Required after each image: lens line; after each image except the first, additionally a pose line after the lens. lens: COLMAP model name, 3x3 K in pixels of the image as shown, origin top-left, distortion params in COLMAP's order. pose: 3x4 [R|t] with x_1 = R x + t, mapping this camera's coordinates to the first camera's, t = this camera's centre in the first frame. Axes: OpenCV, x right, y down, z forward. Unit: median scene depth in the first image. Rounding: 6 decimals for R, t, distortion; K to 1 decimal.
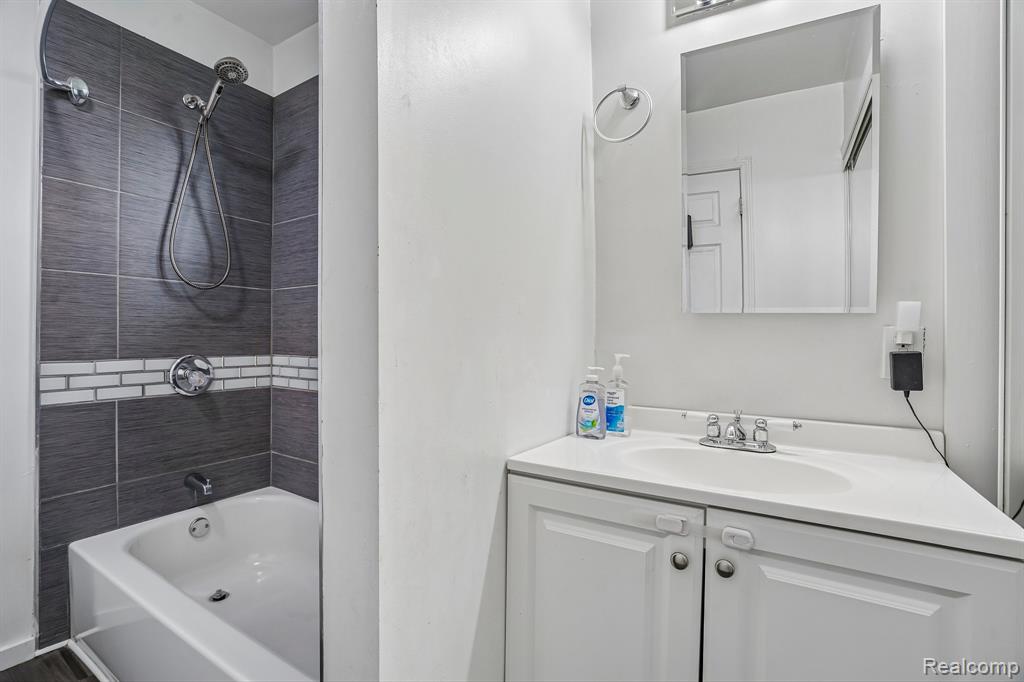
lens RADIAL K [[472.8, 0, 522.4], [0, 472.8, 332.7], [0, 0, 1]] dist [-0.026248, 0.012747]
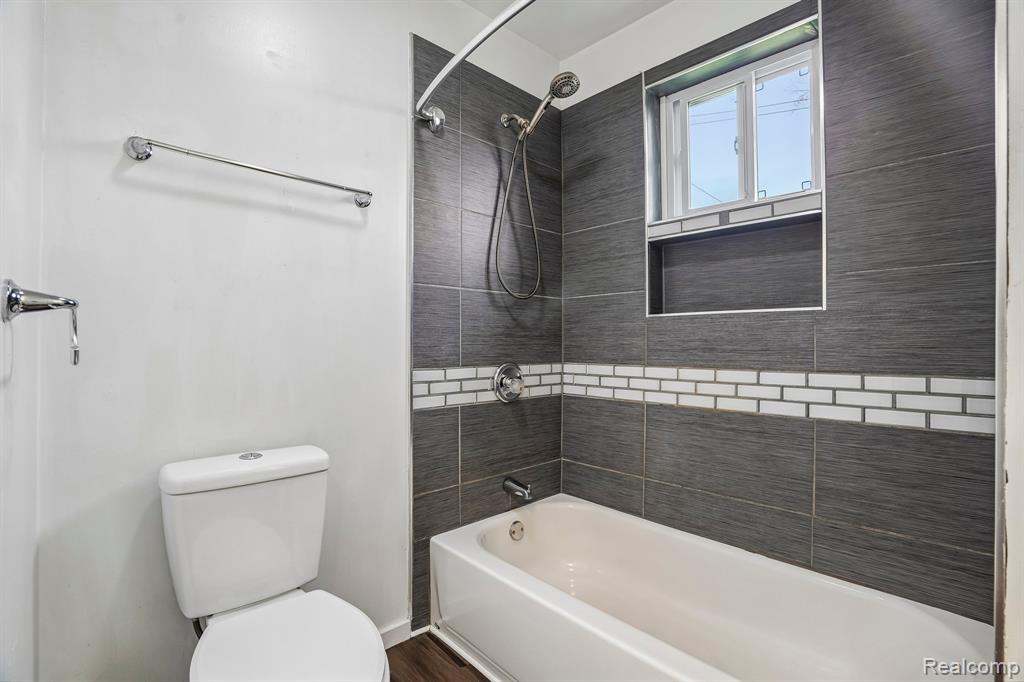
lens RADIAL K [[472.8, 0, 513.5], [0, 472.8, 331.2], [0, 0, 1]] dist [-0.026248, 0.012747]
pose [[0.975187, -0.003261, -0.221359, -0.476554], [0.000450, 0.999919, -0.012746, -0.009469], [0.221382, 0.012330, 0.975109, -0.019322]]
